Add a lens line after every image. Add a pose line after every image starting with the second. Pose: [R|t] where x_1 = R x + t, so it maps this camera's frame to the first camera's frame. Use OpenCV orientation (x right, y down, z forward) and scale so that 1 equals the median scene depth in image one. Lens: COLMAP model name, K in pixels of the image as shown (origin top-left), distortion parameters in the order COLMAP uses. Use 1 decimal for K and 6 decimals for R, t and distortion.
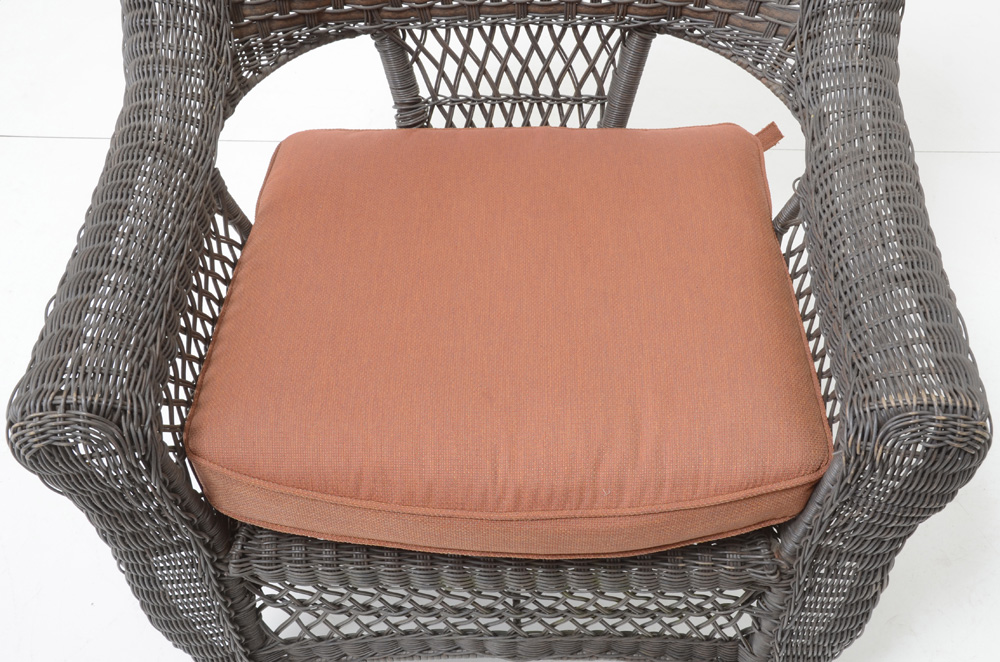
lens RADIAL K [[1136.1, 0, 520.3], [0, 1136.1, 332.9], [0, 0, 1]] dist [0.029855, 0.000000]
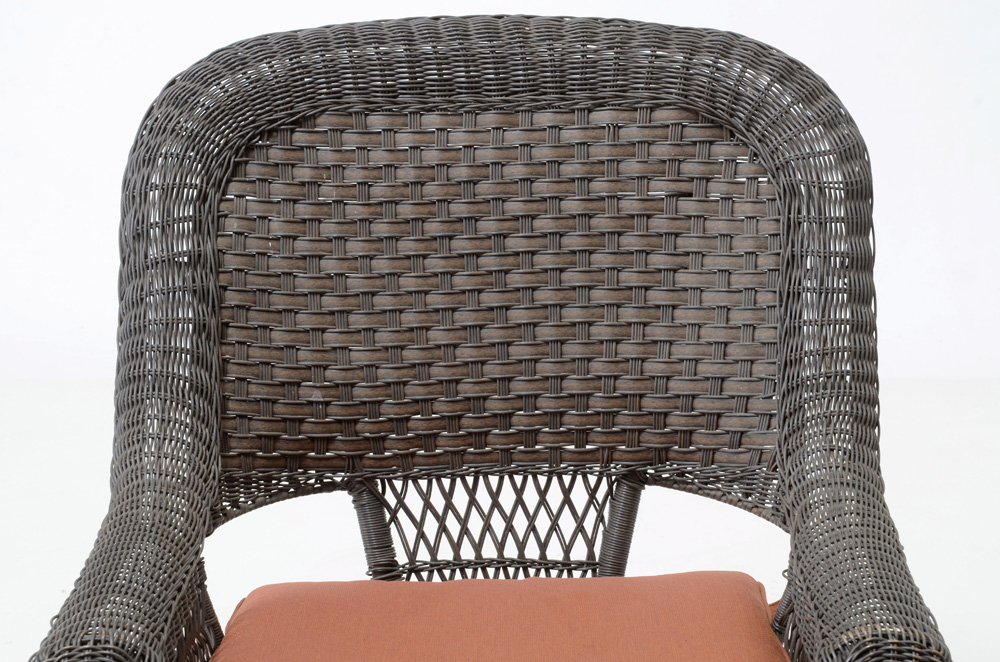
lens RADIAL K [[2592.7, 0, 503.7], [0, 2592.7, 331.5], [0, 0, 1]] dist [0.635332, 0.000000]
pose [[0.999936, -0.006709, 0.009078, -0.019526], [0.010762, 0.809155, -0.587496, 0.923758], [-0.003404, 0.587557, 0.809176, -0.860435]]
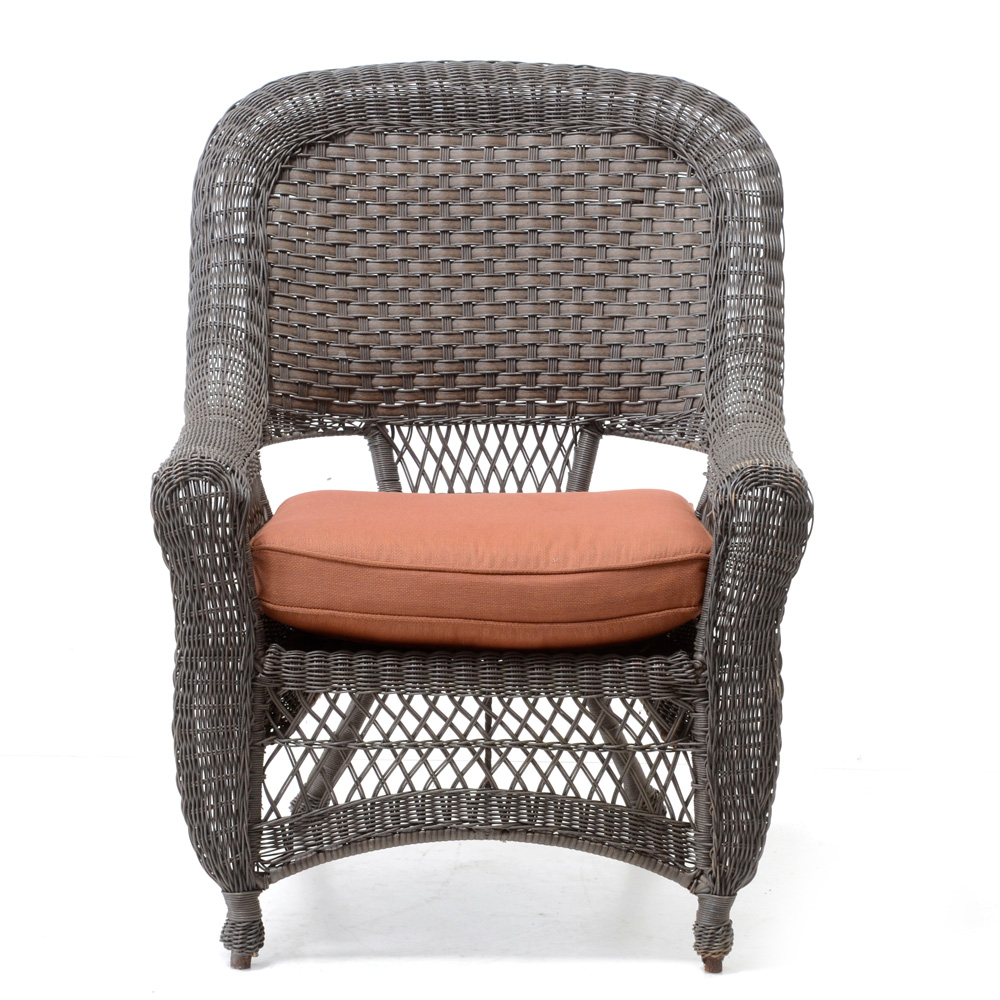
lens RADIAL K [[4047.3, 0, 523.9], [0, 4047.3, 511.3], [0, 0, 1]] dist [0.488840, 0.000000]
pose [[0.999675, 0.011800, 0.022587, -0.059303], [0.006178, 0.747668, -0.664044, 2.630062], [-0.024724, 0.663968, 0.747352, -2.137580]]
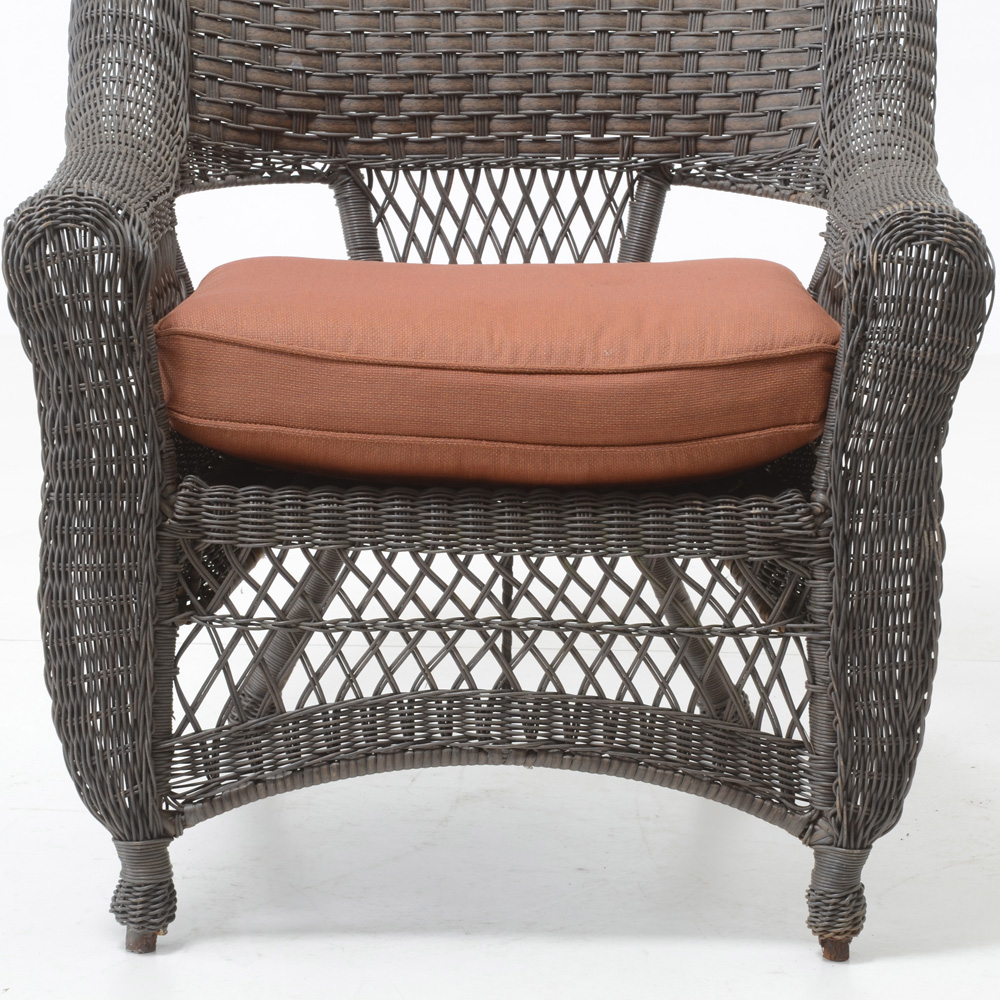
lens RADIAL K [[4184.8, 0, 537.7], [0, 4184.8, 511.9], [0, 0, 1]] dist [0.680370, 0.000000]
pose [[0.999552, 0.015770, 0.025424, -0.053657], [0.004203, 0.767362, -0.641201, 1.907442], [-0.029621, 0.641020, 0.766952, -1.222124]]
